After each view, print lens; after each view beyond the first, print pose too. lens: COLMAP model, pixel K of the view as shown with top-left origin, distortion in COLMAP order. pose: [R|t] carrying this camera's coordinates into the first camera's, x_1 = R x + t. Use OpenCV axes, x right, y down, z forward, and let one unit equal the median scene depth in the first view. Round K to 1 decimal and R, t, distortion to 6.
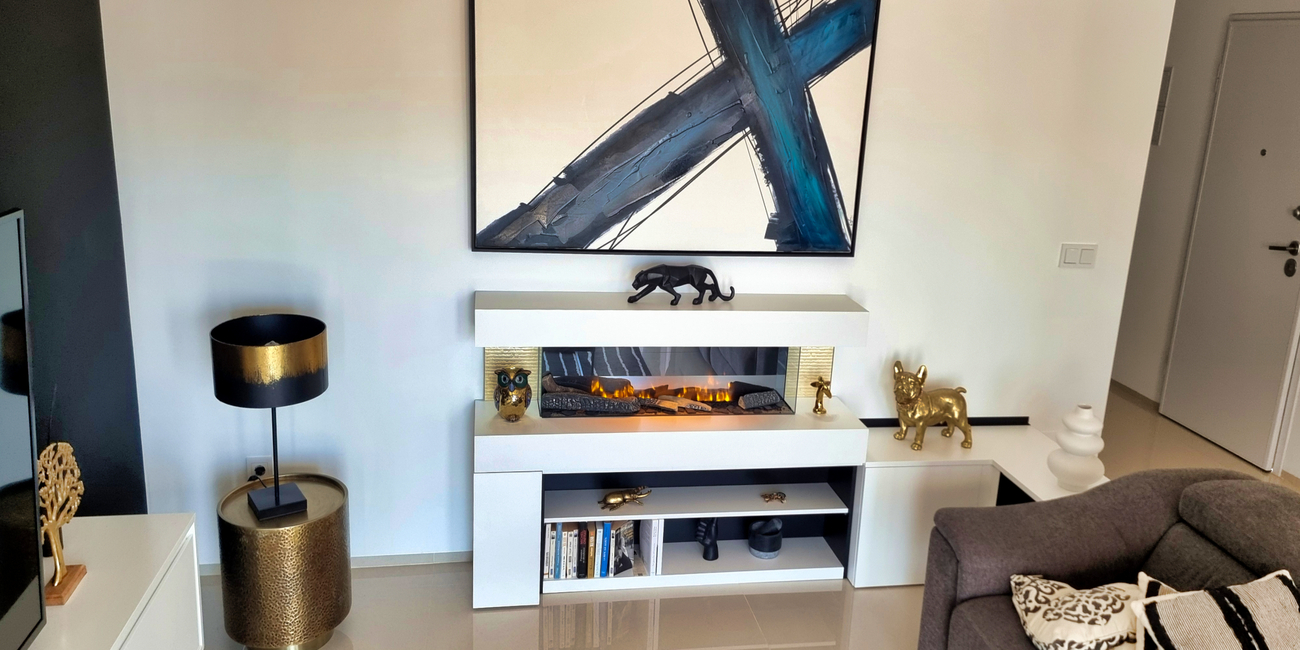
lens RADIAL K [[913.3, 0, 649.9], [0, 913.3, 269.3], [0, 0, 1]] dist [0.084036, -0.054239]
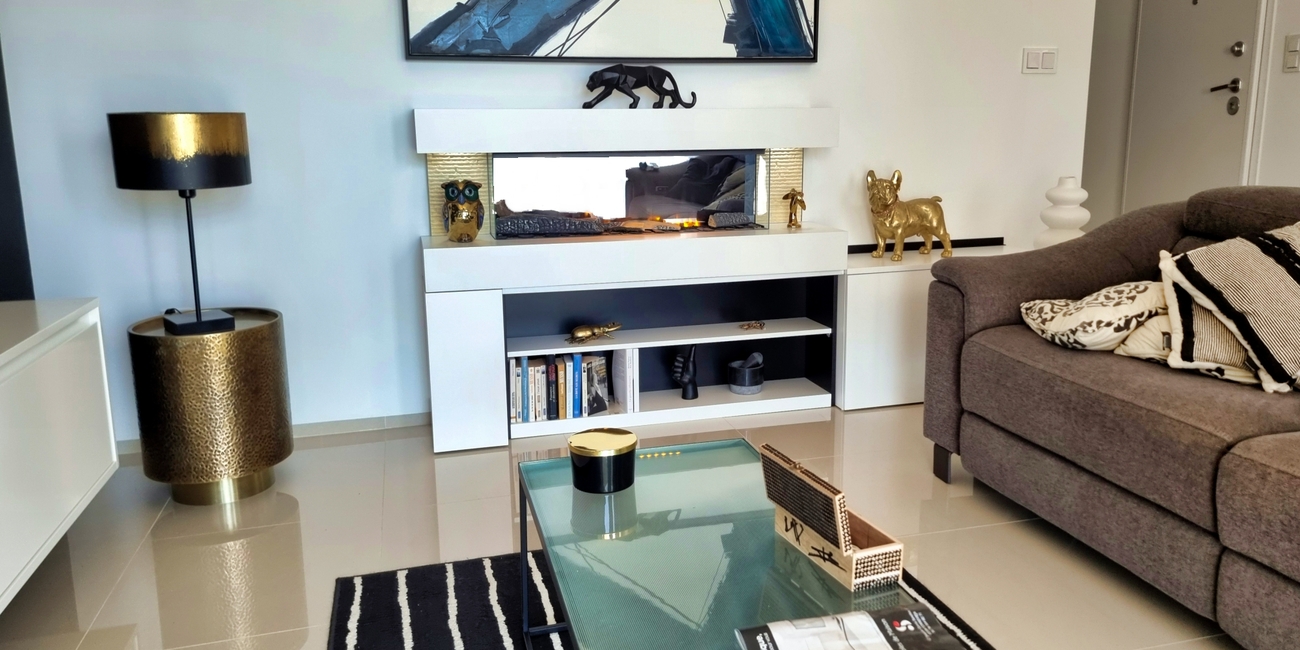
lens RADIAL K [[914.9, 0, 657.0], [0, 914.9, 272.1], [0, 0, 1]] dist [0.084323, -0.068243]
pose [[0.994118, -0.070209, 0.082462, -0.037136], [0.074349, 0.996064, -0.048261, 0.246796], [-0.078749, 0.054108, 0.995425, 0.081631]]
